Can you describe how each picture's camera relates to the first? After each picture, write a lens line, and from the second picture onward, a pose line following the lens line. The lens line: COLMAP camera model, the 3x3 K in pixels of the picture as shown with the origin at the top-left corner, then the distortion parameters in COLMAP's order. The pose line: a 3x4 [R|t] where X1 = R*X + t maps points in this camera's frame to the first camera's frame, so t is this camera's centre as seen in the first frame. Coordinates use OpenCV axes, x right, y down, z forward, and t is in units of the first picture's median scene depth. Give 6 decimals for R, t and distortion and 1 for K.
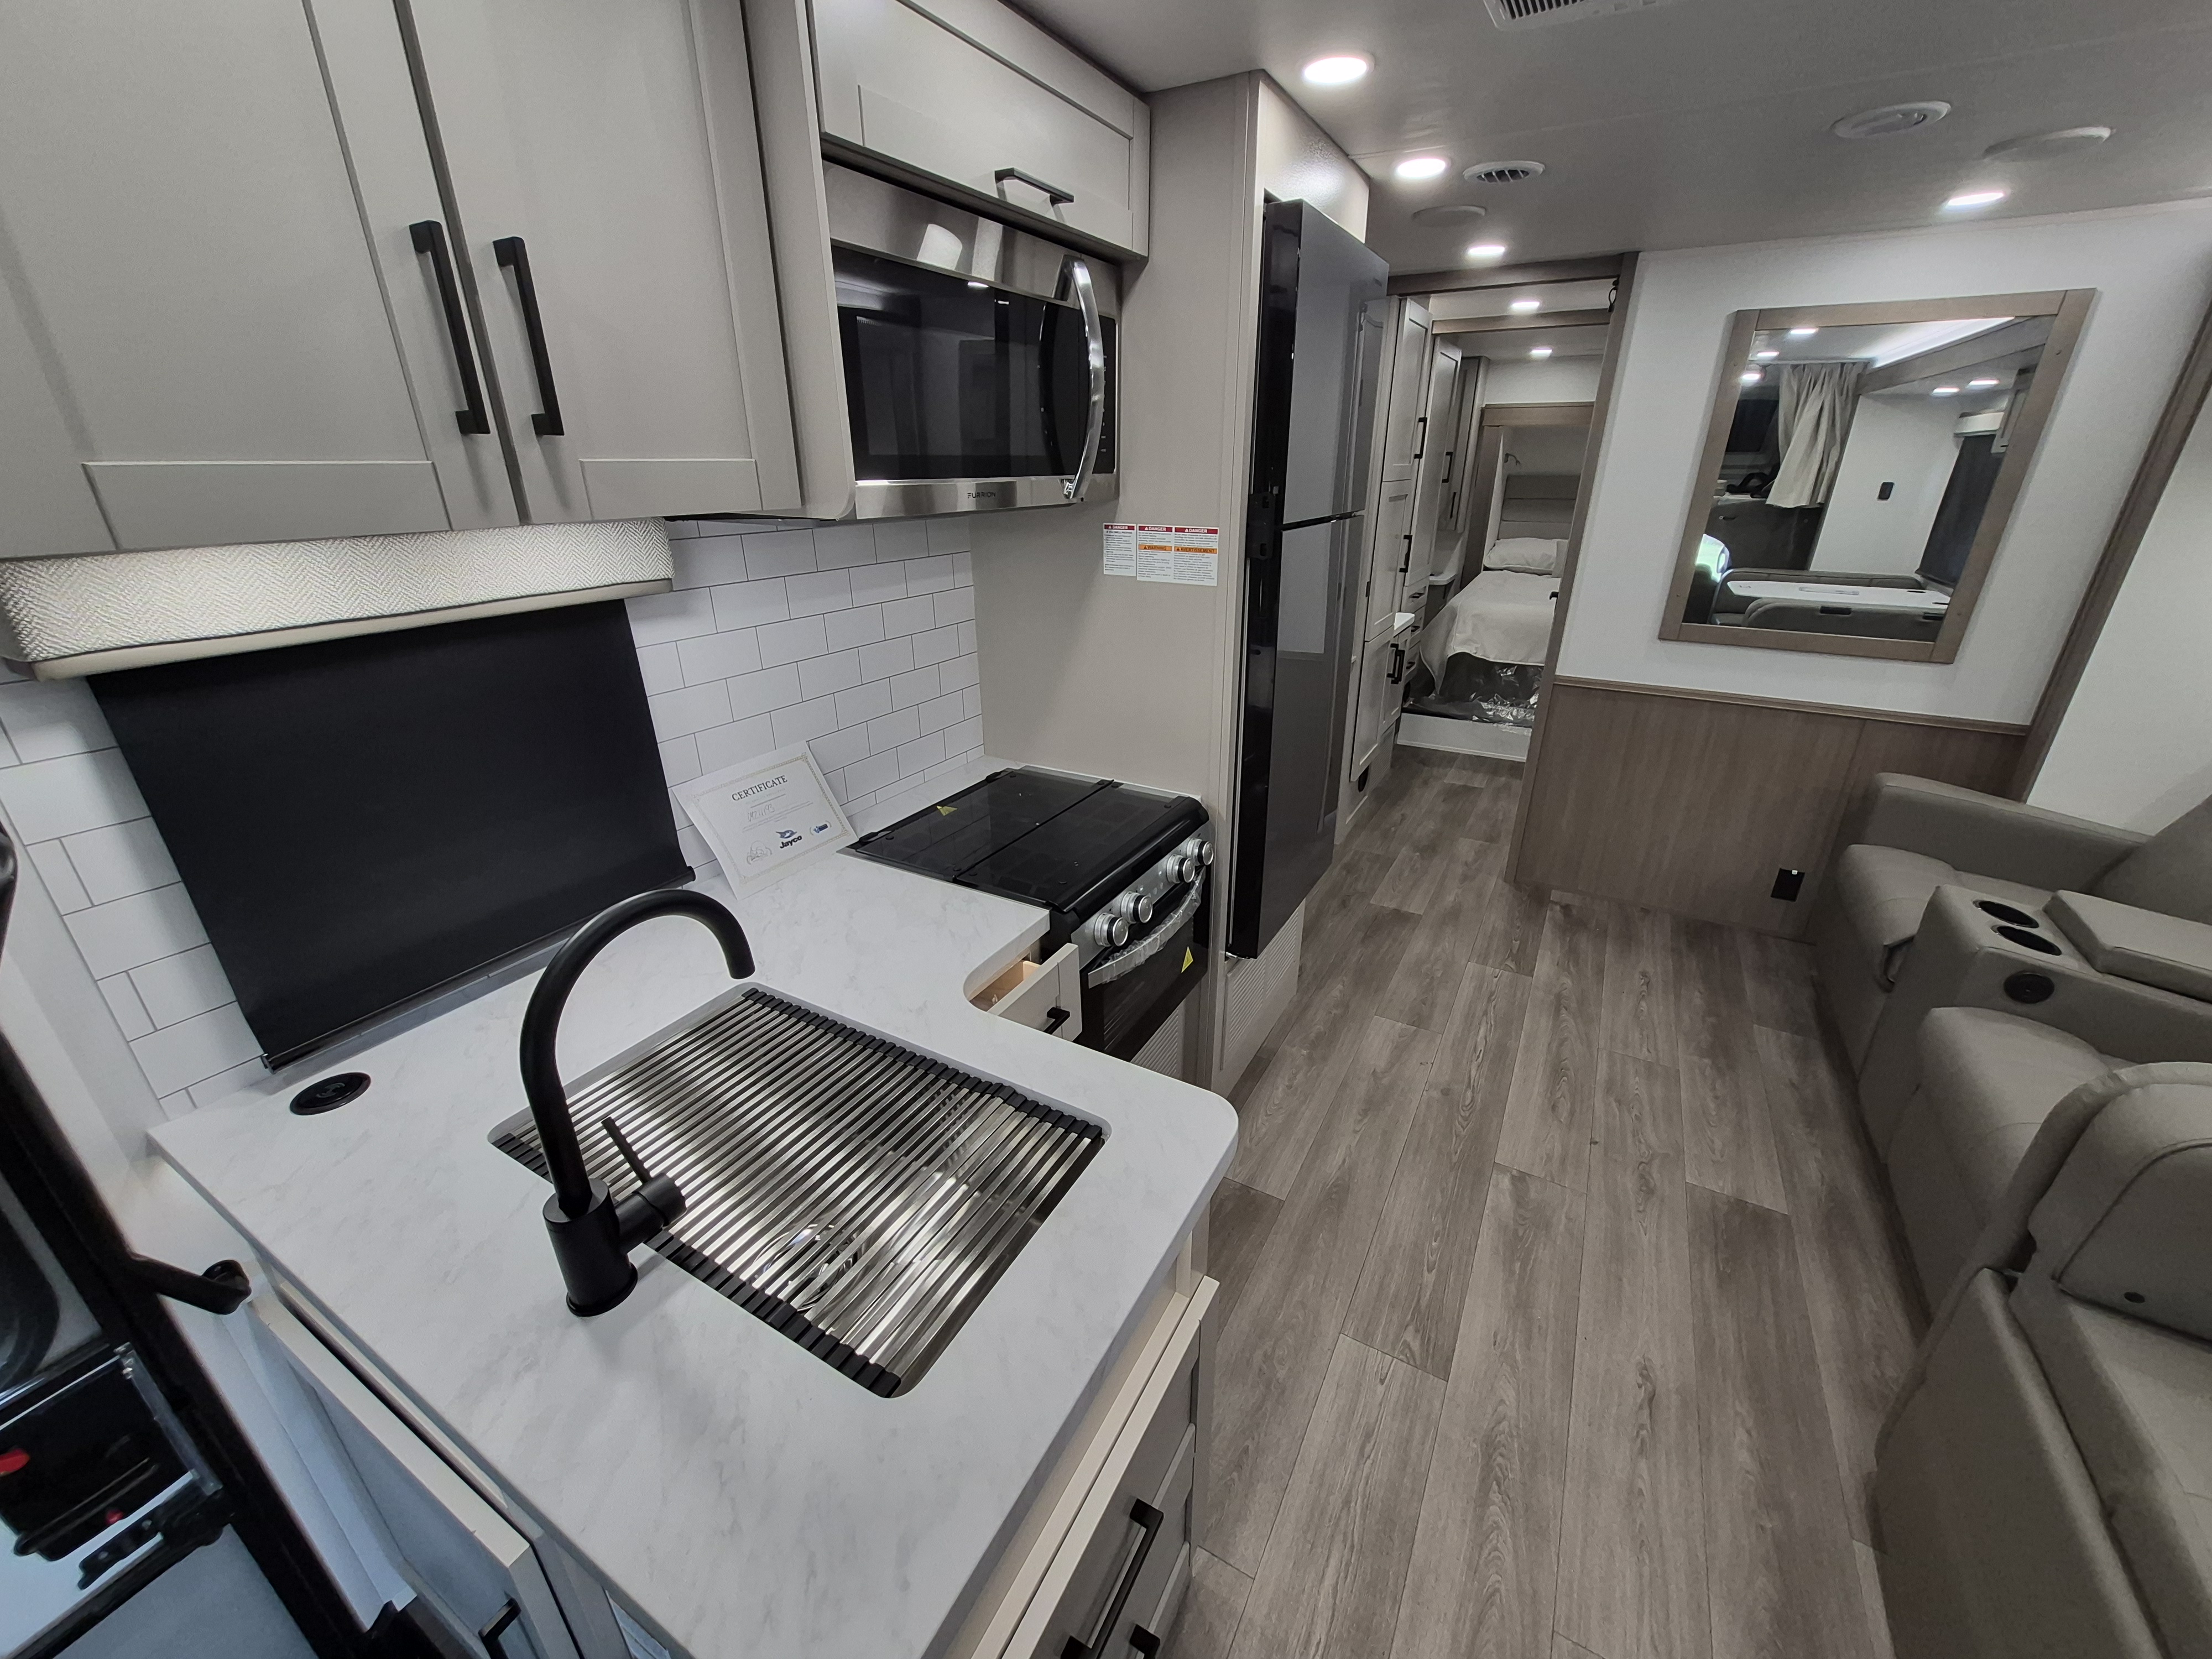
lens RADIAL K [[862.7, 0, 1129.2], [0, 862.7, 819.1], [0, 0, 1]] dist [0.000752, -0.000590]
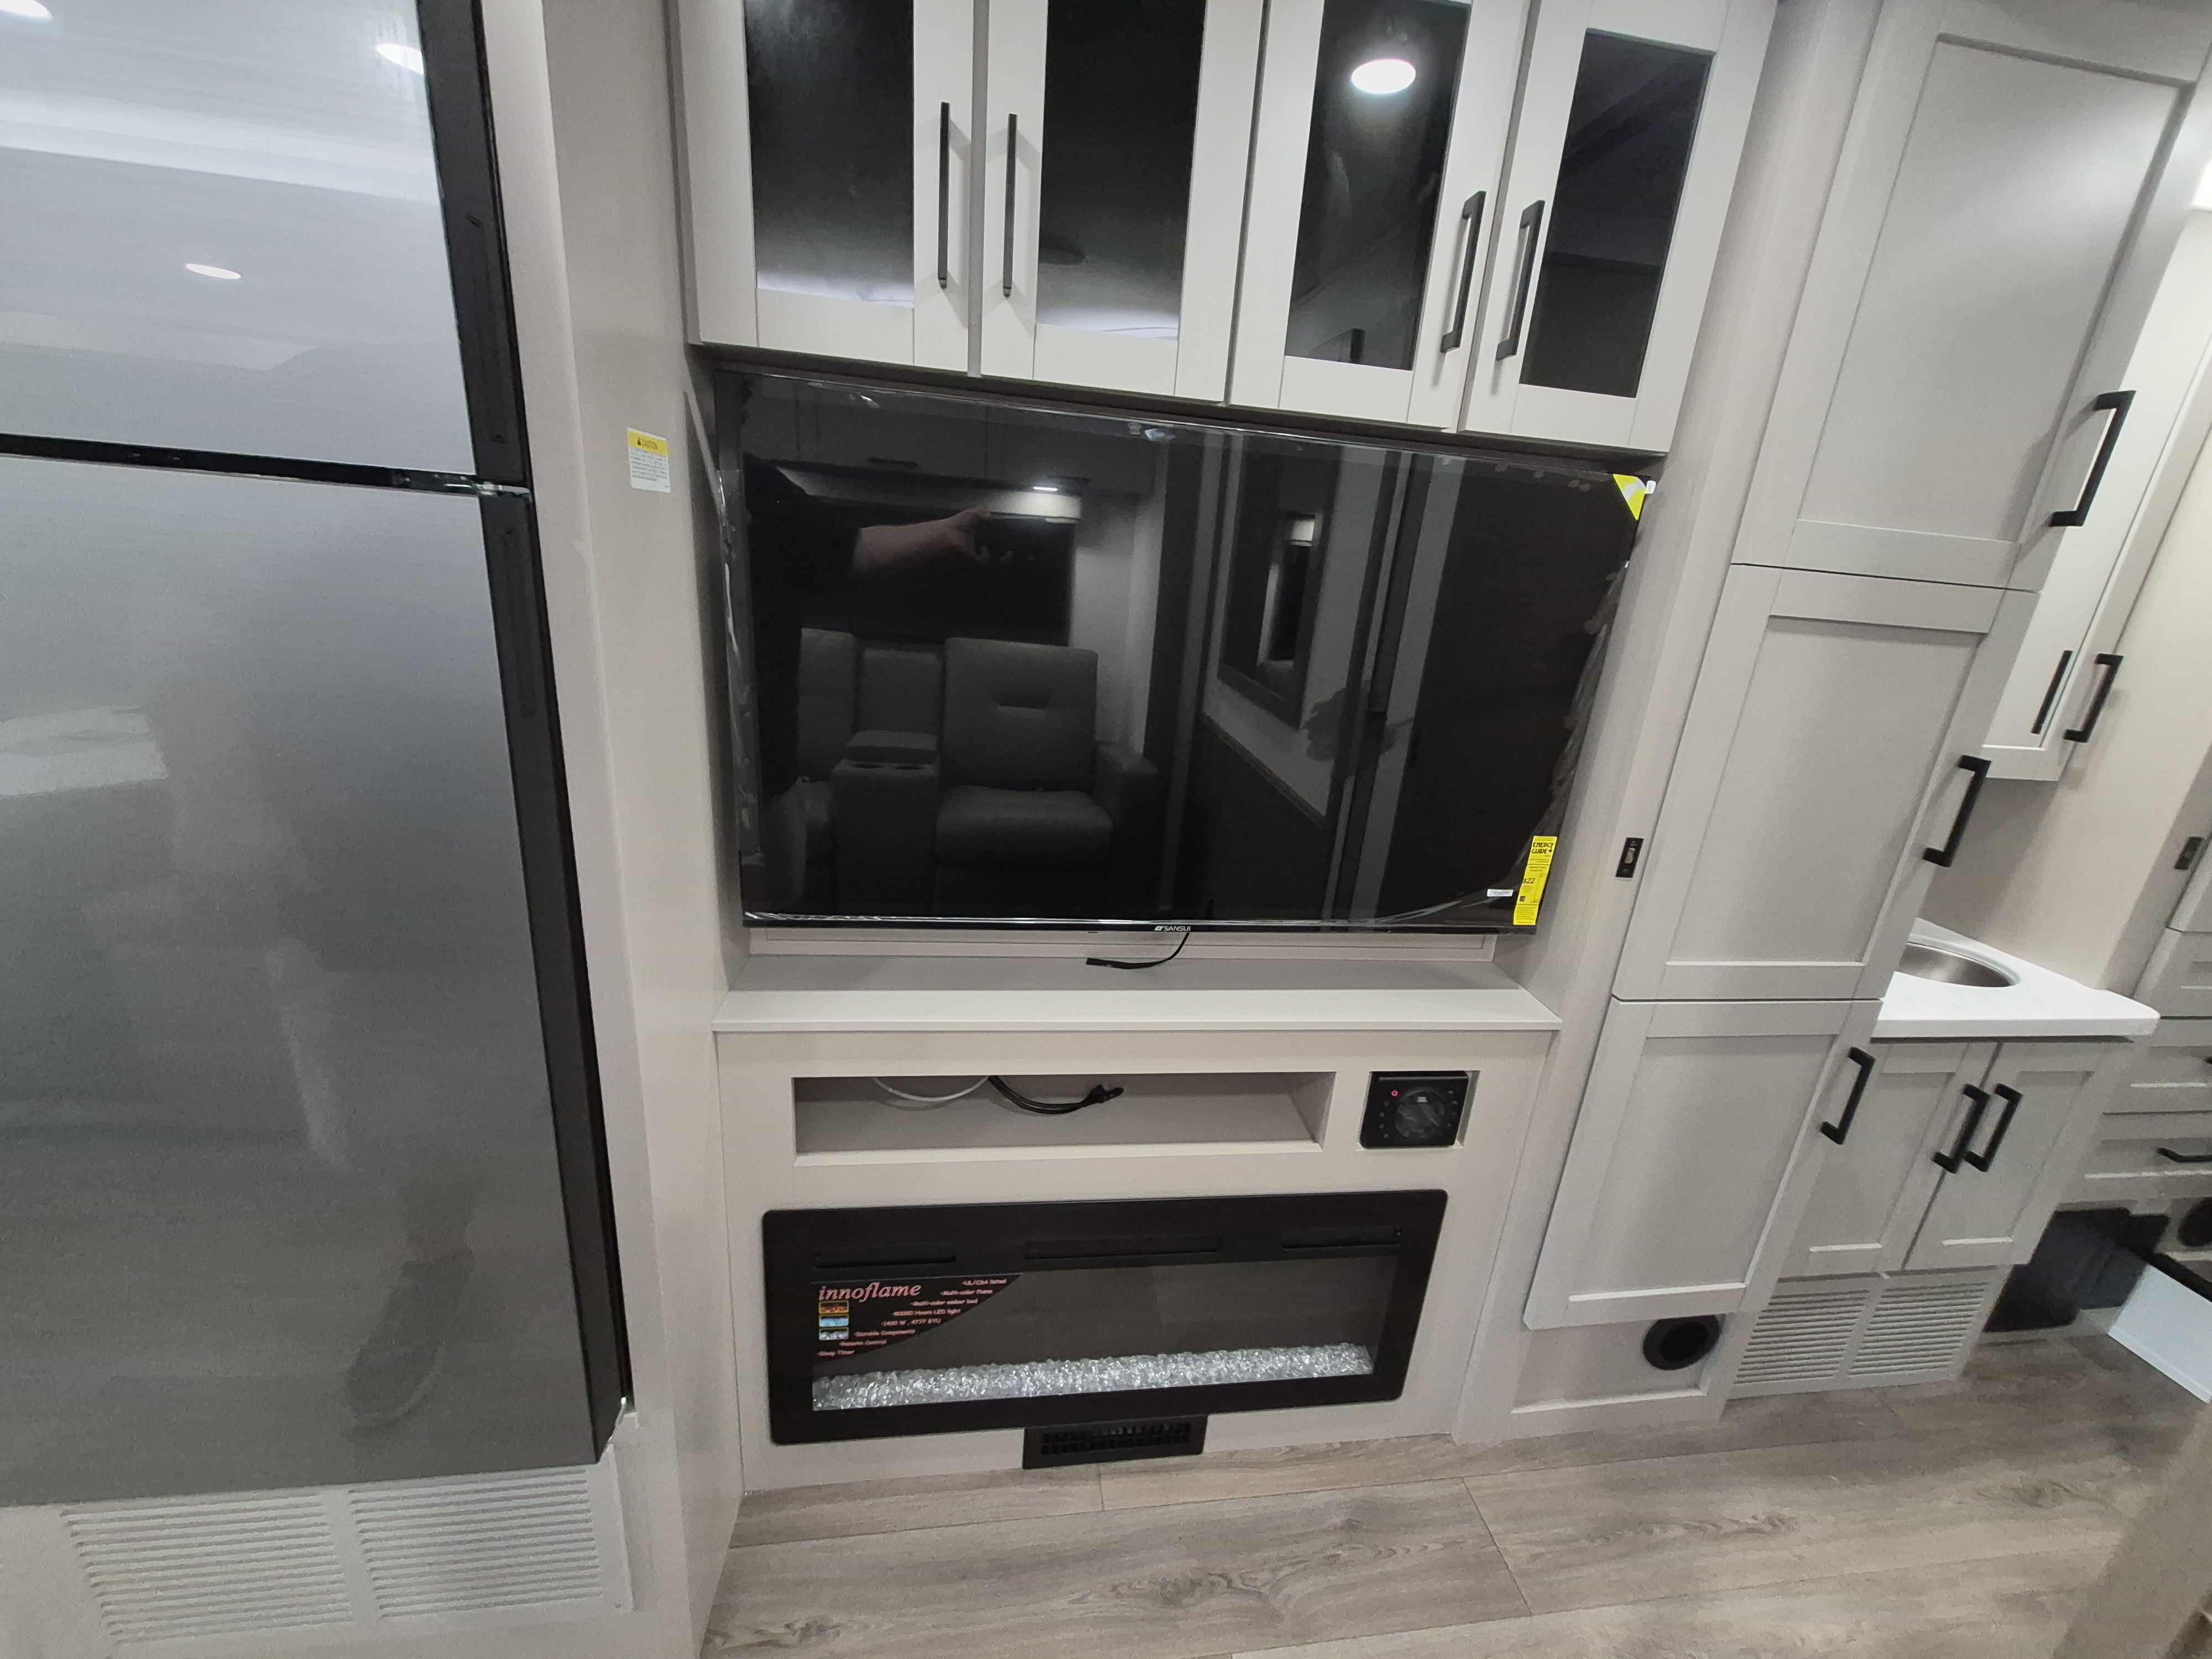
lens RADIAL K [[862.7, 0, 1100.4], [0, 862.7, 808.0], [0, 0, 1]] dist [0.000752, -0.000590]
pose [[0.599198, 0.279381, -0.750272, 0.778579], [-0.383896, 0.922636, 0.036970, -0.414657], [0.702557, 0.265874, 0.660095, 1.175207]]
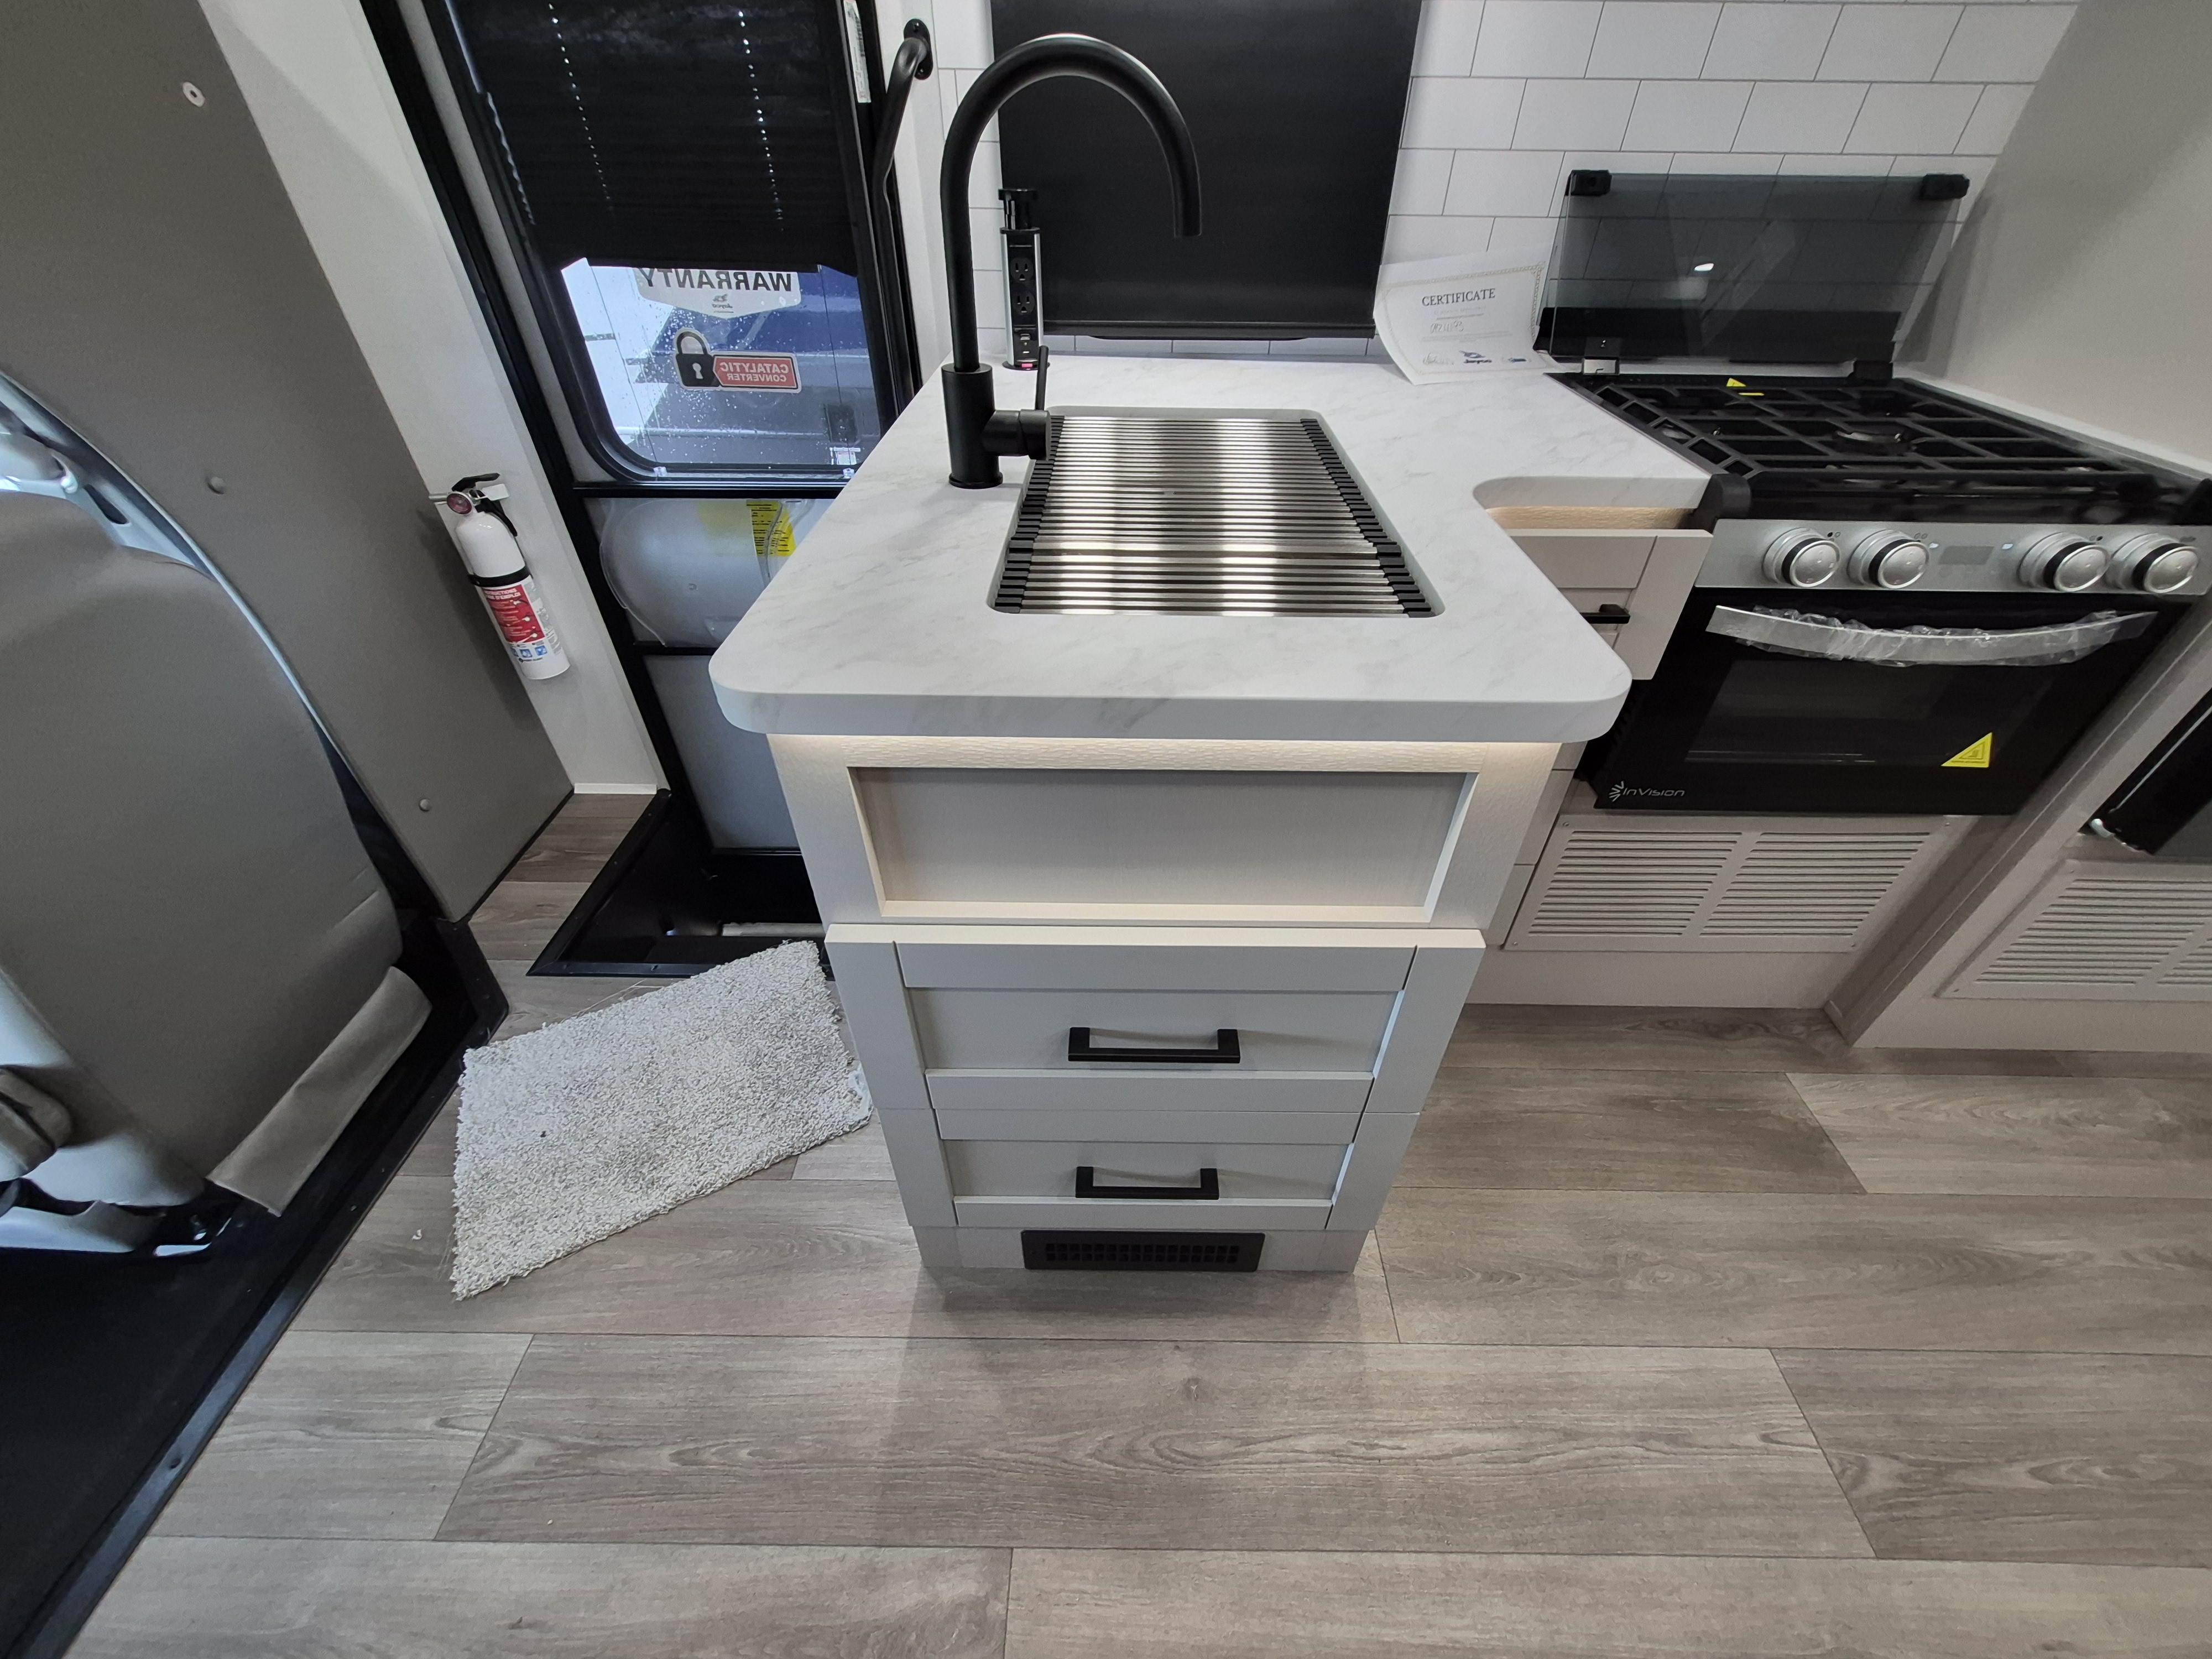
lens RADIAL K [[862.7, 0, 1114.9], [0, 862.7, 817.0], [0, 0, 1]] dist [0.000752, -0.000590]
pose [[0.471011, 0.556510, -0.684431, 0.222281], [-0.347711, 0.830196, 0.435743, 0.152097], [0.810707, 0.032745, 0.584536, 0.212591]]
